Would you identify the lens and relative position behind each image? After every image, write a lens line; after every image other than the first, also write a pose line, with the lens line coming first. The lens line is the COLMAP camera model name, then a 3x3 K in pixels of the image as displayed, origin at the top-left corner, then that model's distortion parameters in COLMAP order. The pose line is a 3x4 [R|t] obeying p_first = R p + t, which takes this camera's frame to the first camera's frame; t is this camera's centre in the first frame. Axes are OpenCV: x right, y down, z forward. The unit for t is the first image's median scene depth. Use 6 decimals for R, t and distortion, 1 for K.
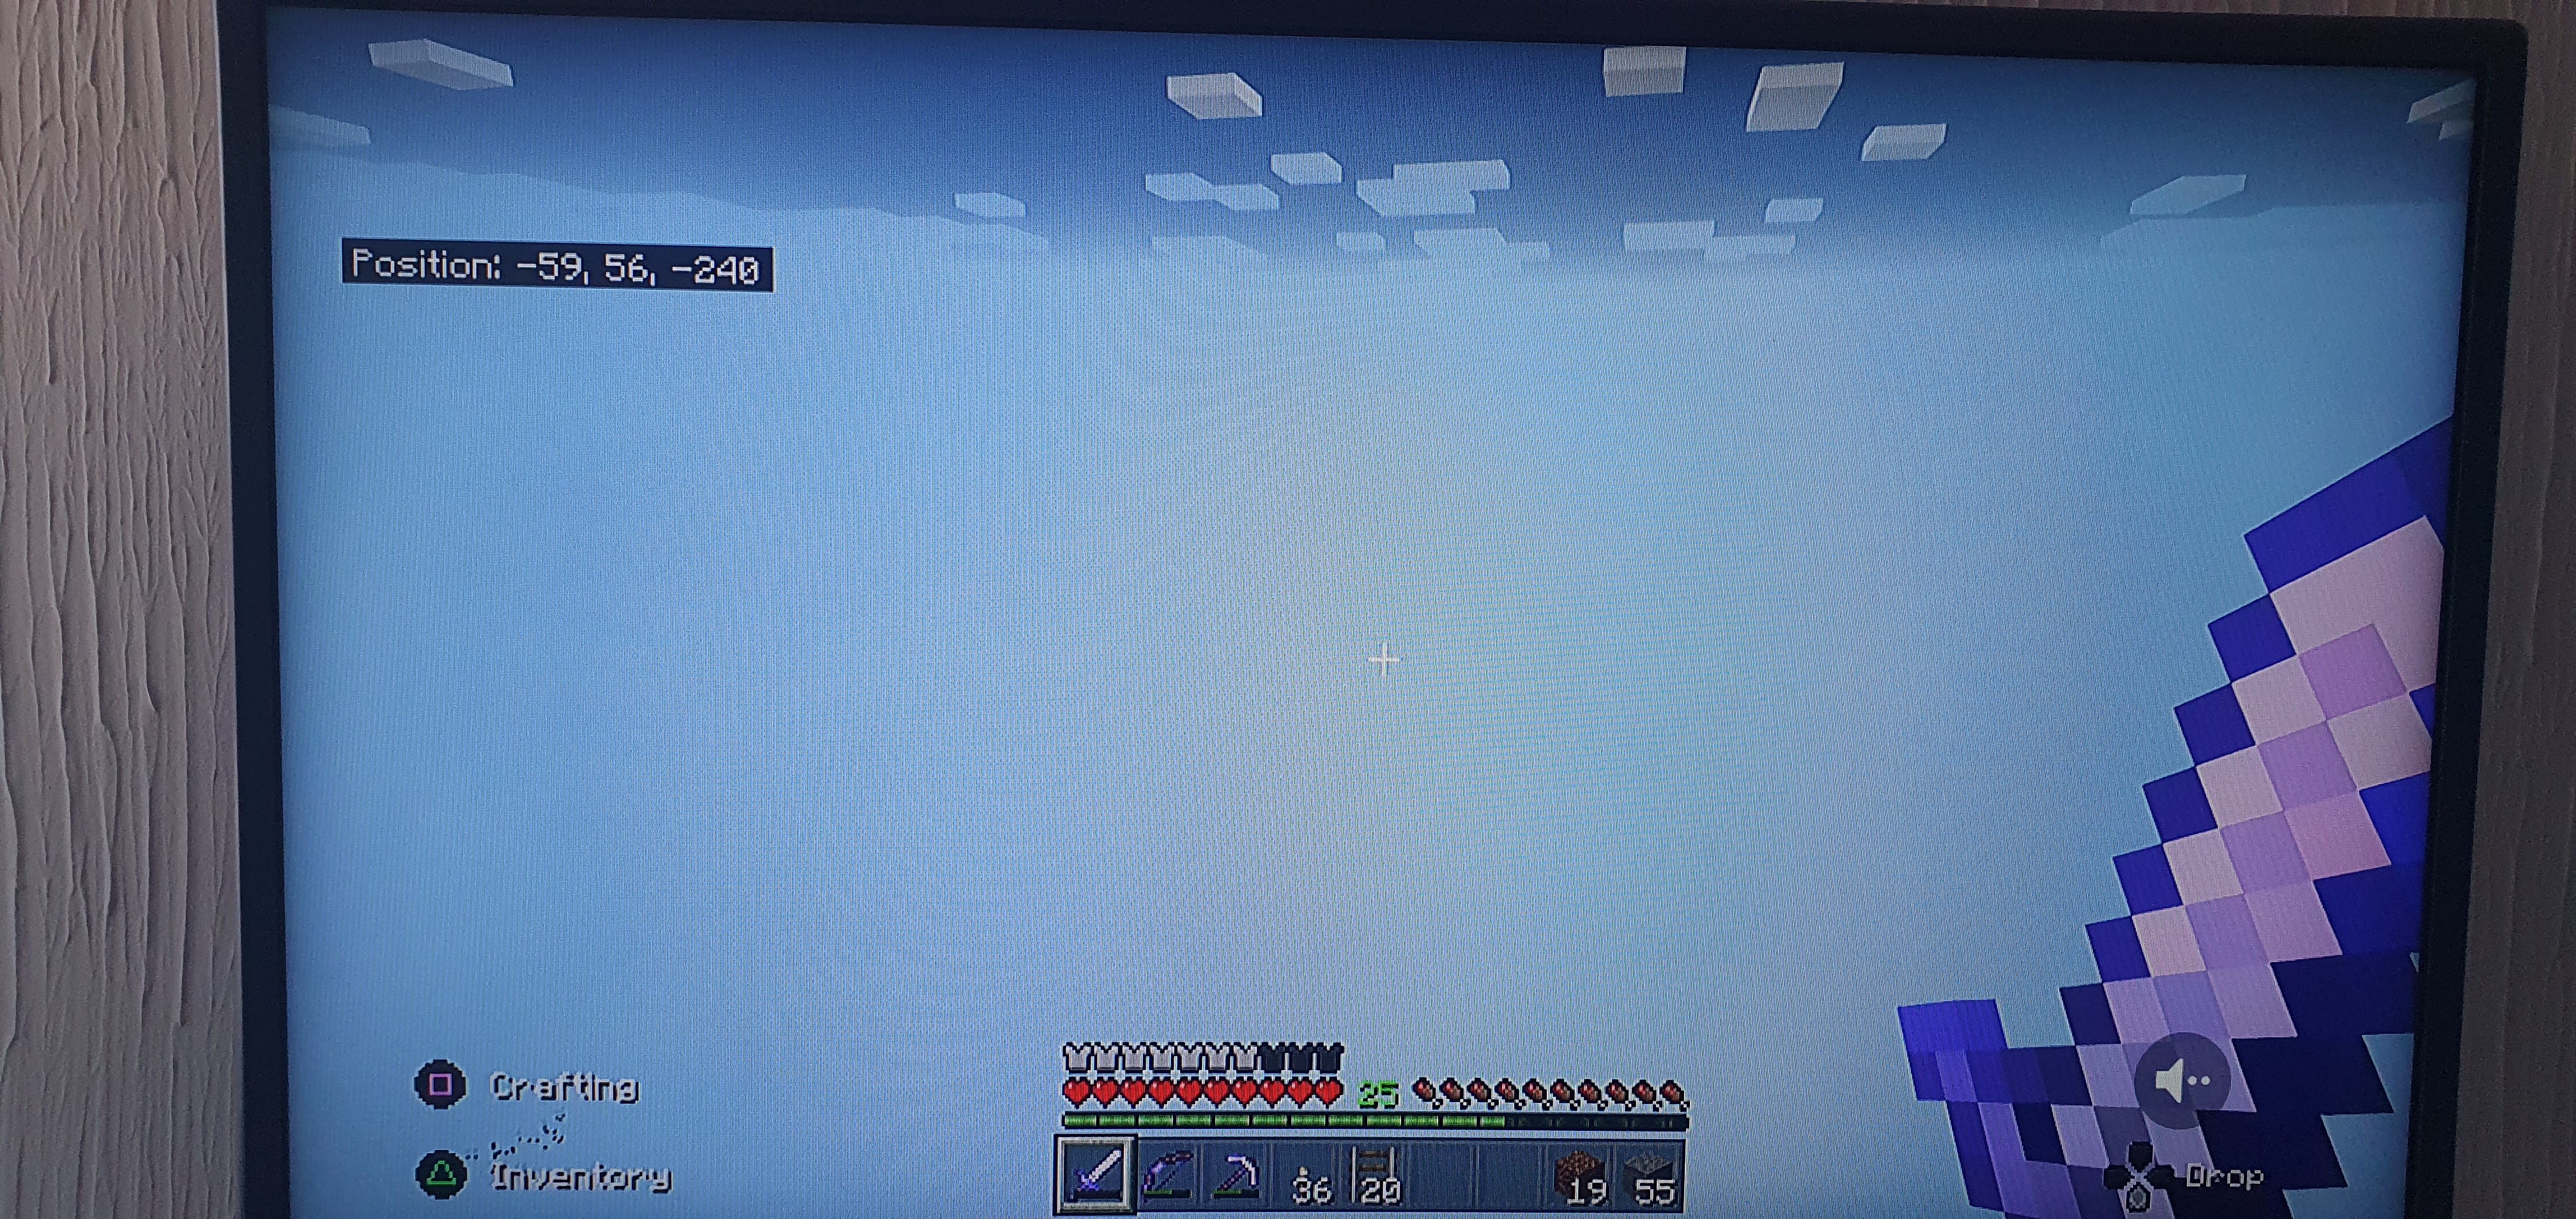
lens RADIAL K [[2024.6, 0, 1274.2], [0, 2024.6, 598.6], [0, 0, 1]] dist [0.043237, -0.003976]
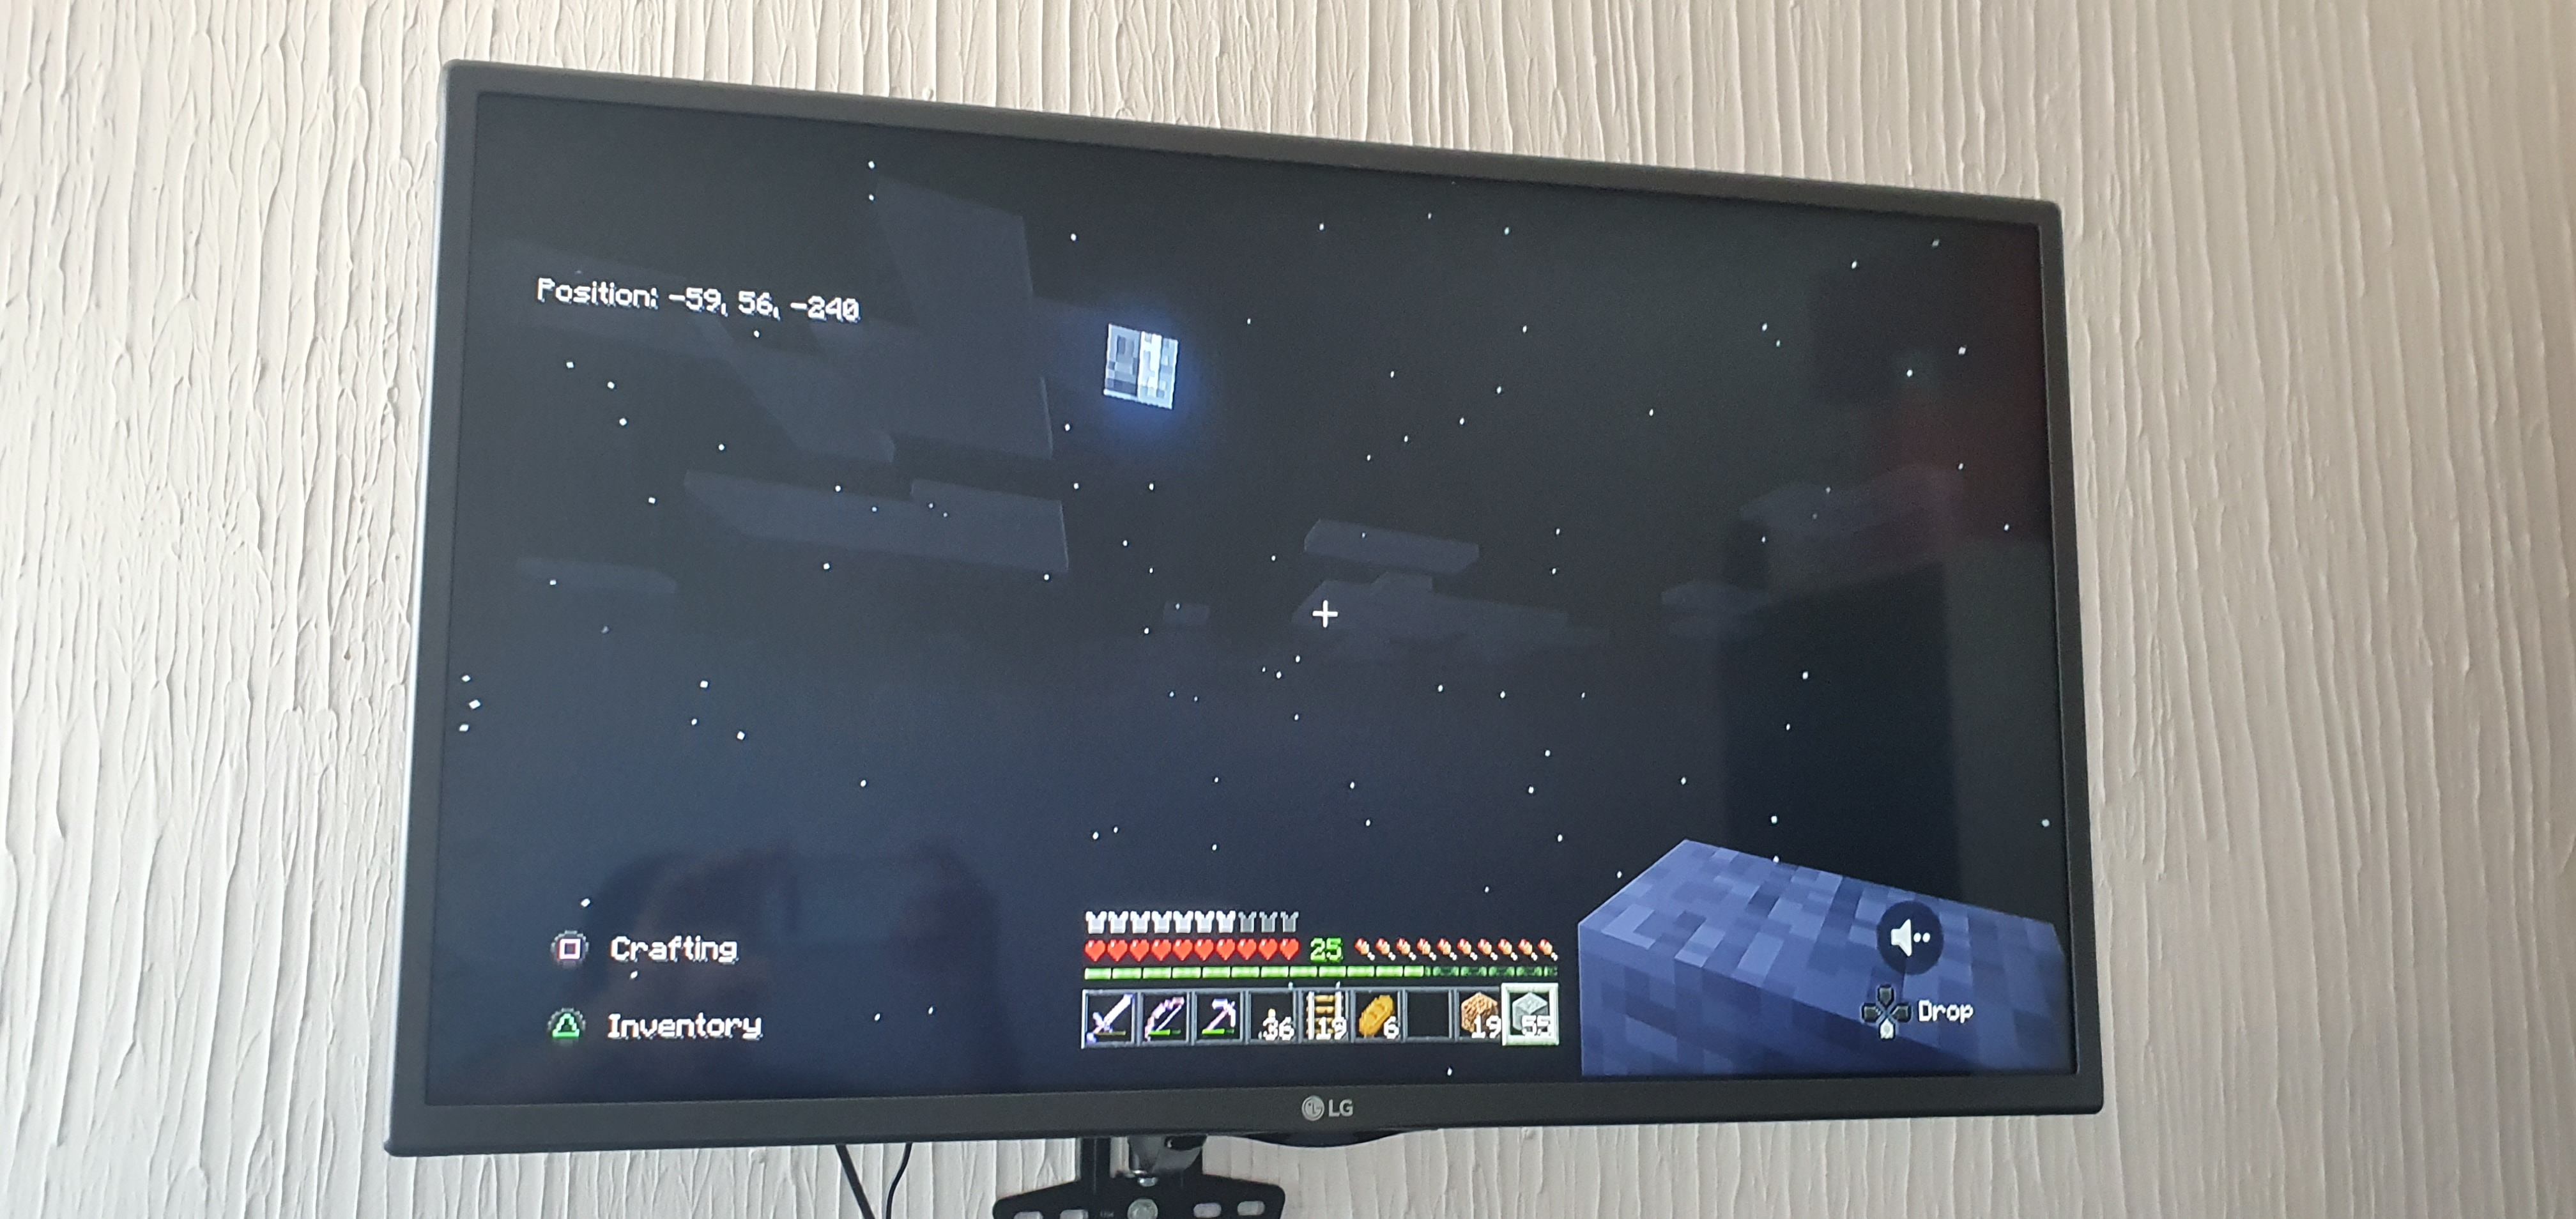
lens RADIAL K [[2024.6, 0, 1274.6], [0, 2024.6, 620.8], [0, 0, 1]] dist [0.043237, -0.003976]
pose [[0.983564, 0.013045, 0.180088, -0.125705], [0.022522, 0.980734, -0.194044, 0.166652], [-0.179149, 0.194910, 0.964321, -0.152984]]
